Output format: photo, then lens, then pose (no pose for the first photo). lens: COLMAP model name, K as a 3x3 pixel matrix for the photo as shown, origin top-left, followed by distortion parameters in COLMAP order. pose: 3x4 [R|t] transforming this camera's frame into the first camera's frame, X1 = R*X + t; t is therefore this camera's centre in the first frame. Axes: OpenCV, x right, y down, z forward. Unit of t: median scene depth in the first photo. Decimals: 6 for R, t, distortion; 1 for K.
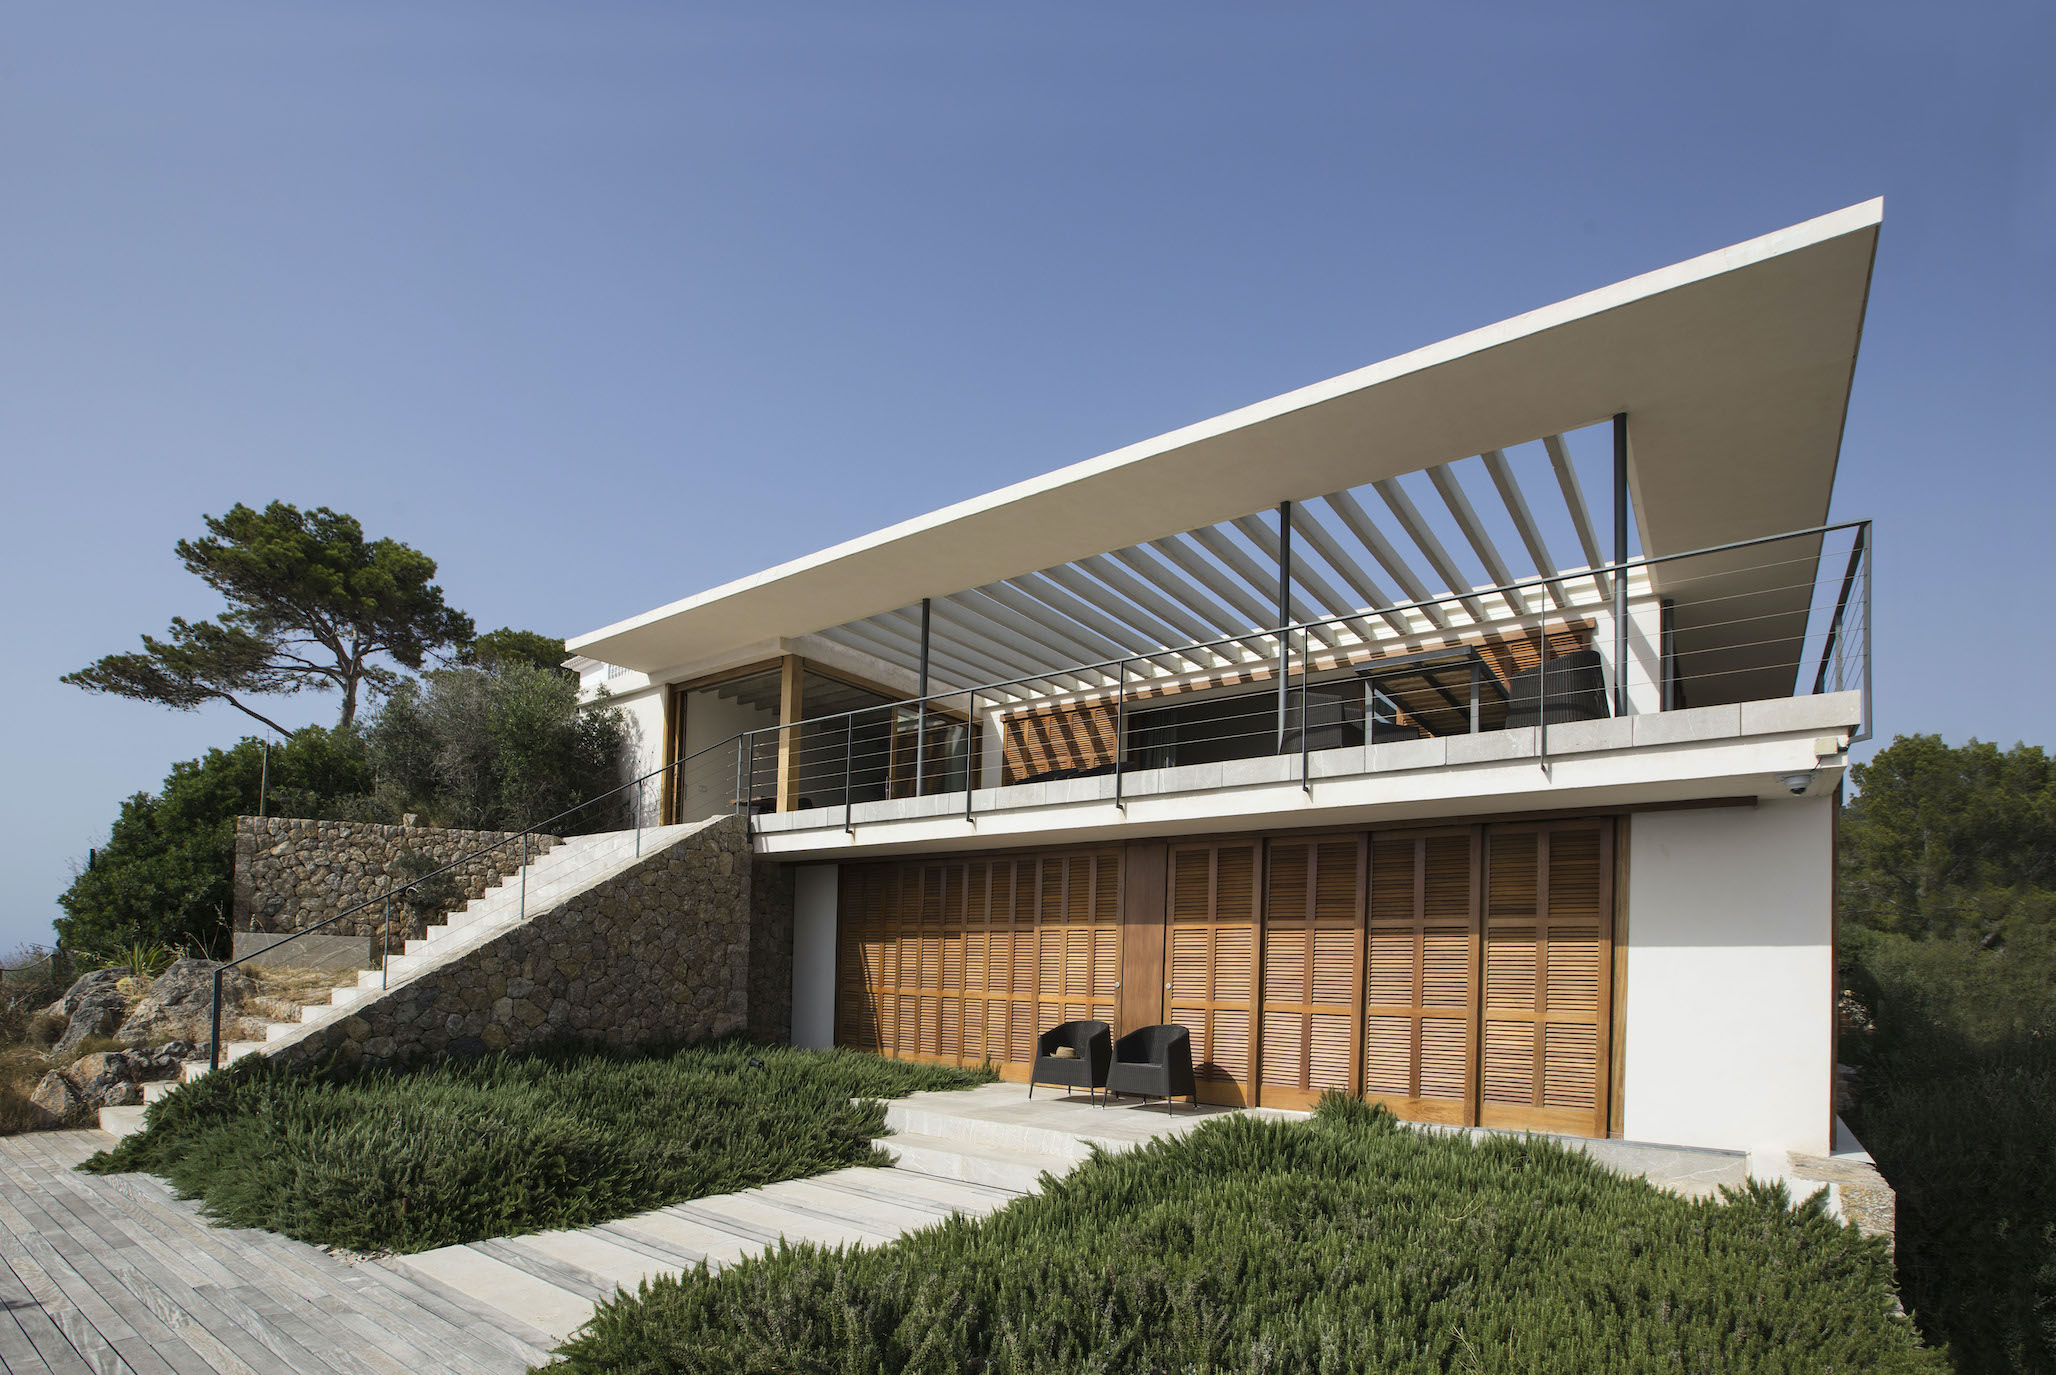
lens RADIAL K [[967.1, 0, 1023.9], [0, 967.1, 736.6], [0, 0, 1]] dist [-0.004197, 0.000134]
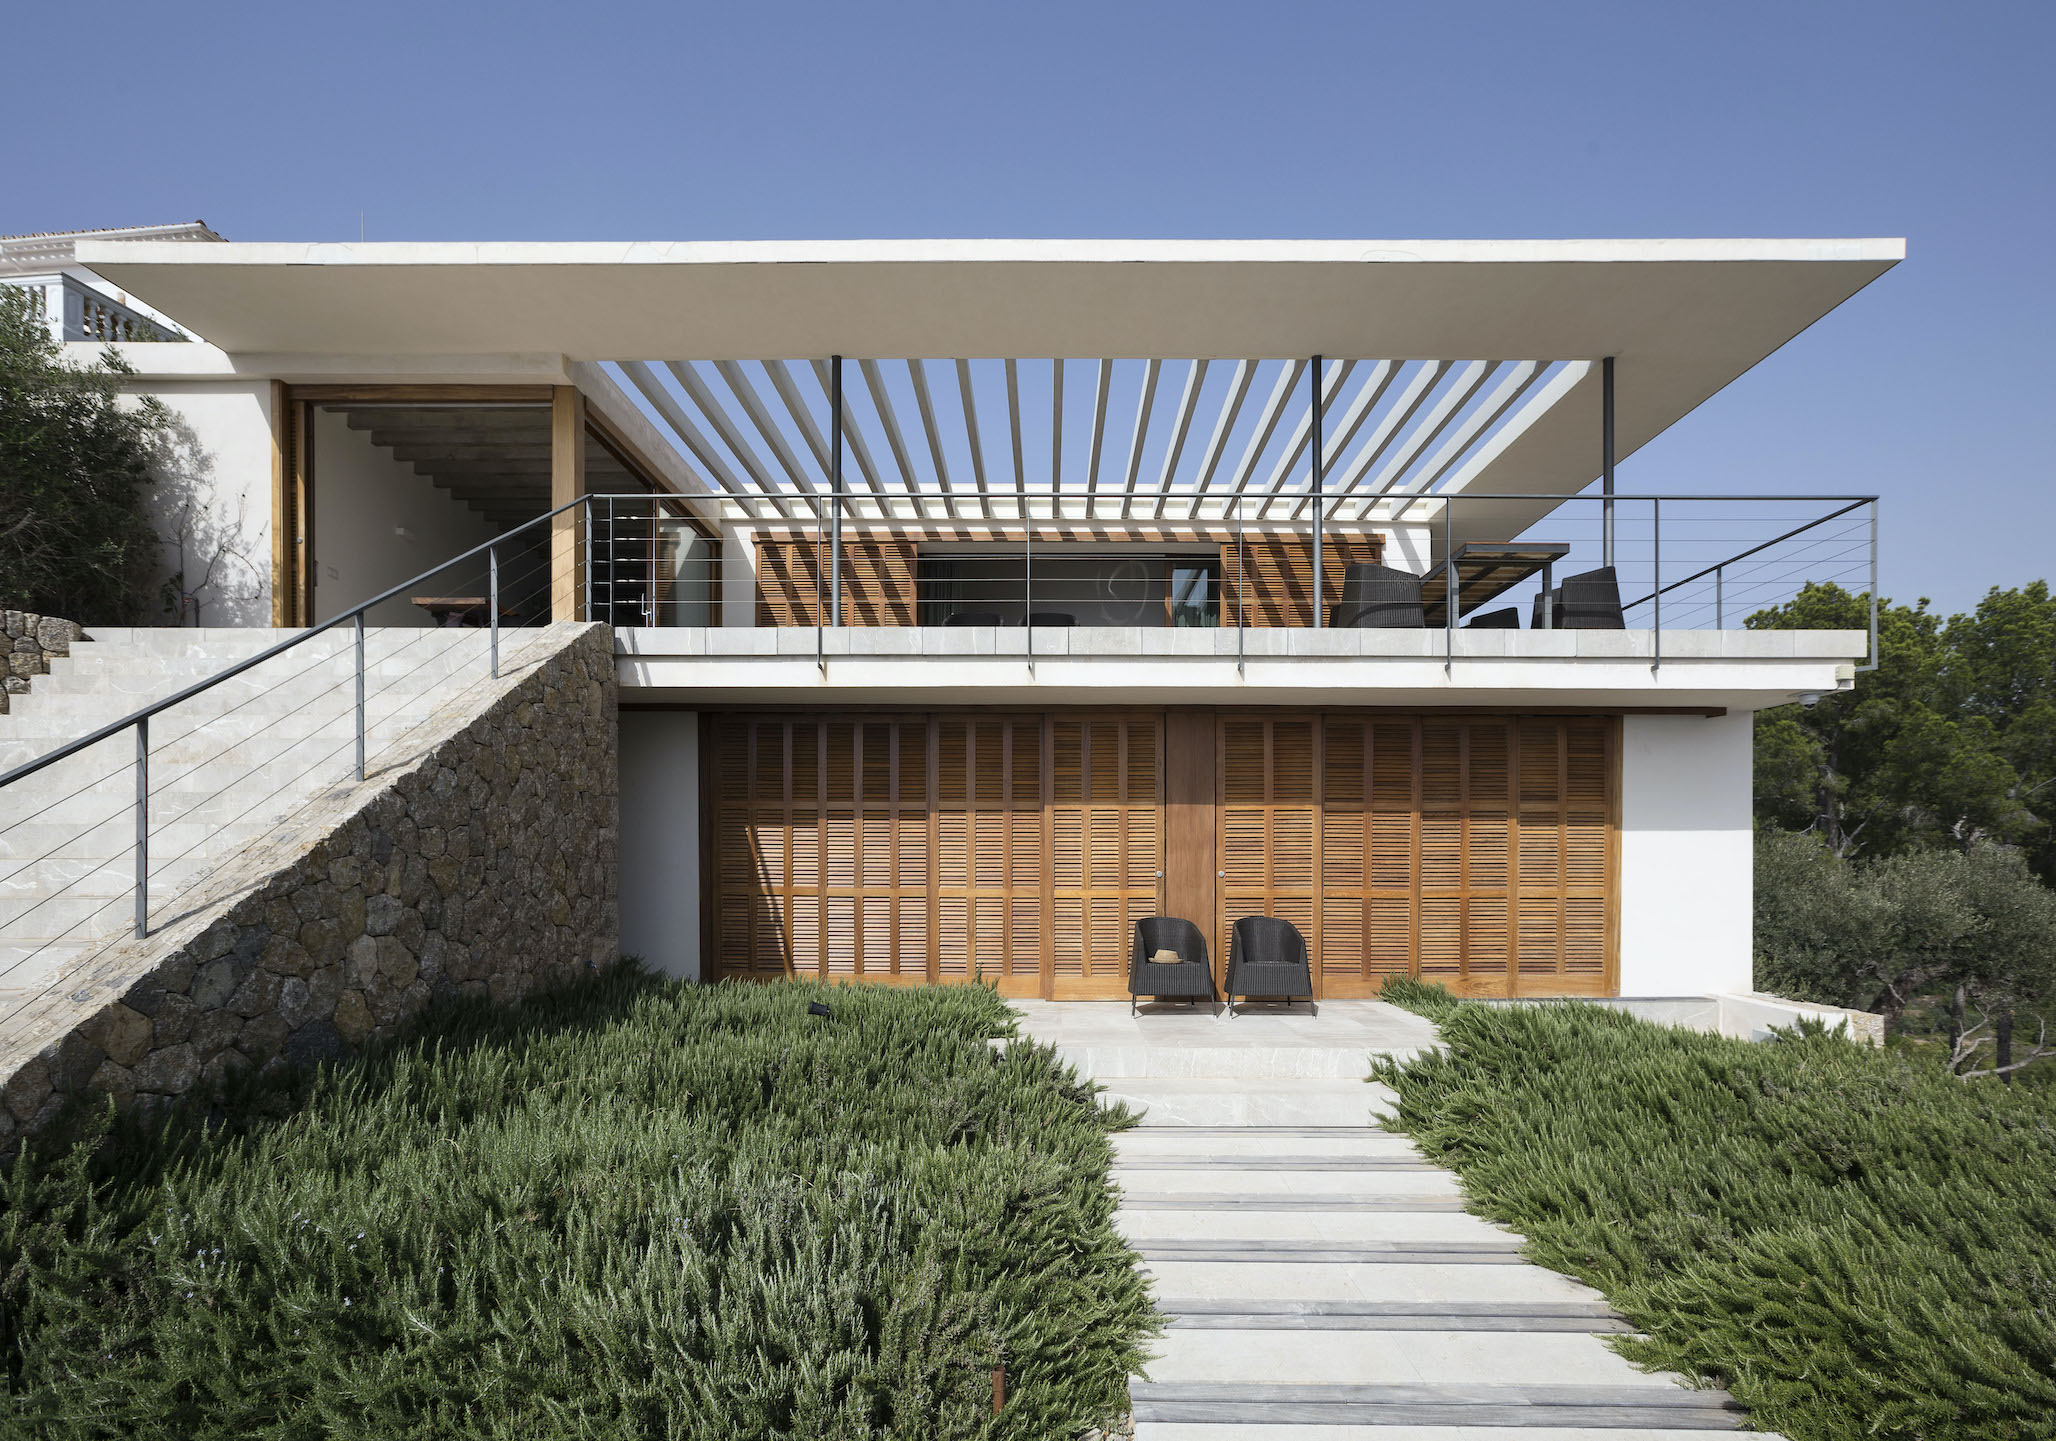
lens RADIAL K [[999.9, 0, 1028.0], [0, 999.9, 697.4], [0, 0, 1]] dist [0.001245, -0.000002]
pose [[0.811771, 0.074501, 0.579204, -0.483292], [-0.122730, 0.991443, 0.044484, 0.072585], [-0.570933, -0.107197, 0.813968, 0.343716]]
